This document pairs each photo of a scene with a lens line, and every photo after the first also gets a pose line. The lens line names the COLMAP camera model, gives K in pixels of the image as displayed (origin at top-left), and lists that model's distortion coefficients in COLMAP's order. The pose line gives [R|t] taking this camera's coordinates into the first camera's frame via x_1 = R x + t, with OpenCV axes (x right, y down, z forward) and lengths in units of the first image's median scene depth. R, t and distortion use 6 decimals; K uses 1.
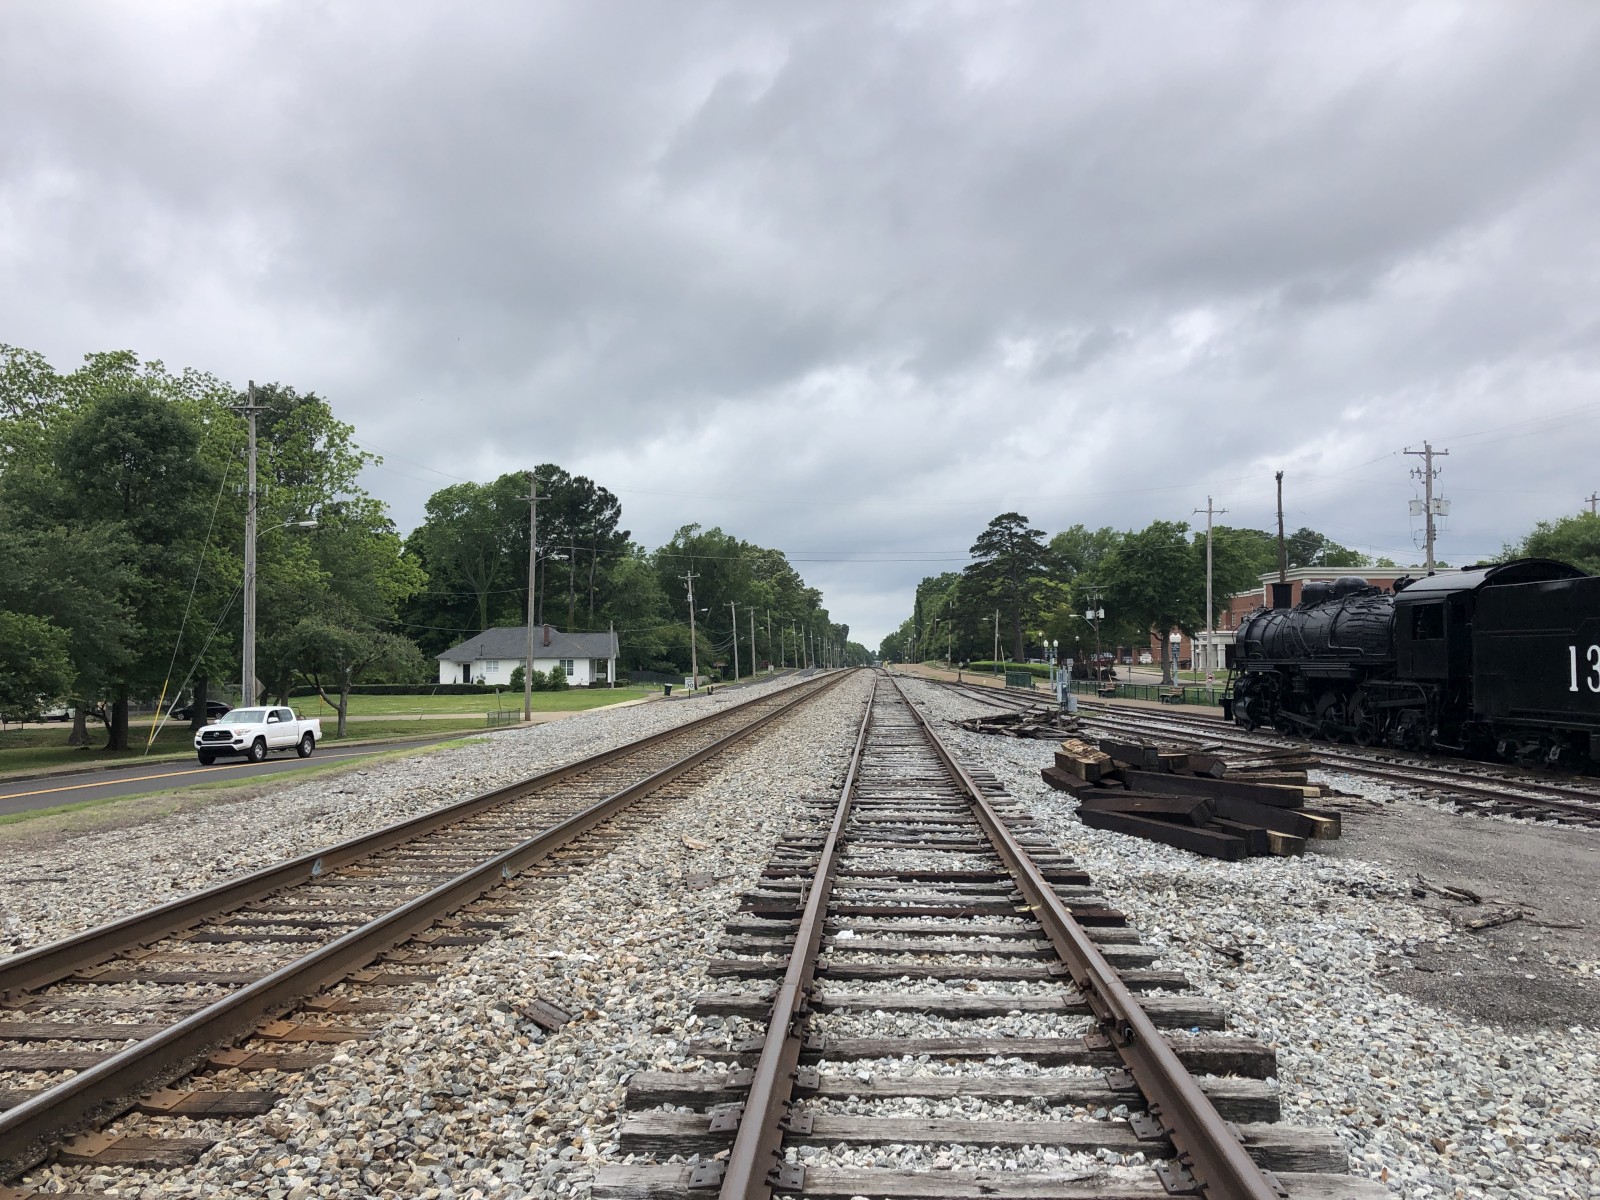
lens RADIAL K [[1284.5, 0, 795.9], [0, 1284.5, 587.6], [0, 0, 1]] dist [0.020812, 0.008609]
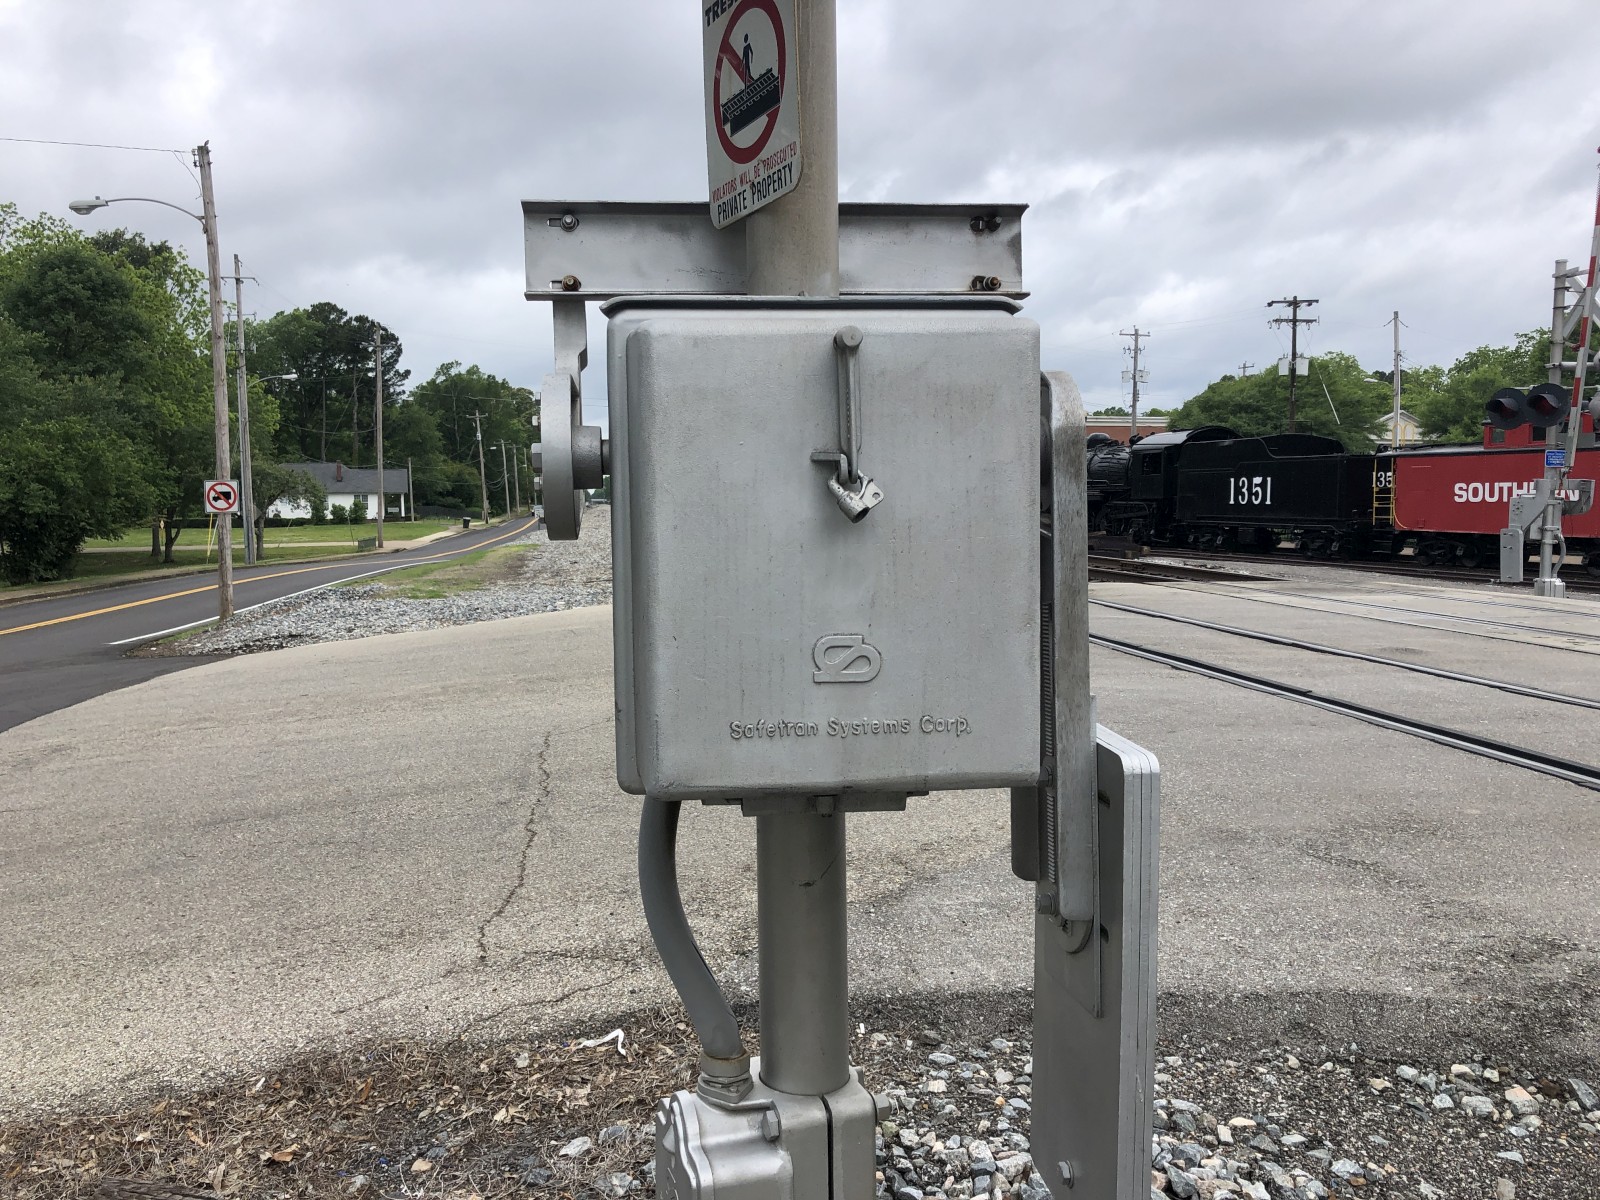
lens RADIAL K [[1284.5, 0, 795.9], [0, 1284.5, 587.6], [0, 0, 1]] dist [0.020812, 0.008609]
pose [[0.975268, -0.015953, 0.220451, -0.143287], [-0.011840, 0.992189, 0.124184, -0.006873], [-0.220710, -0.123723, 0.967461, -0.226480]]
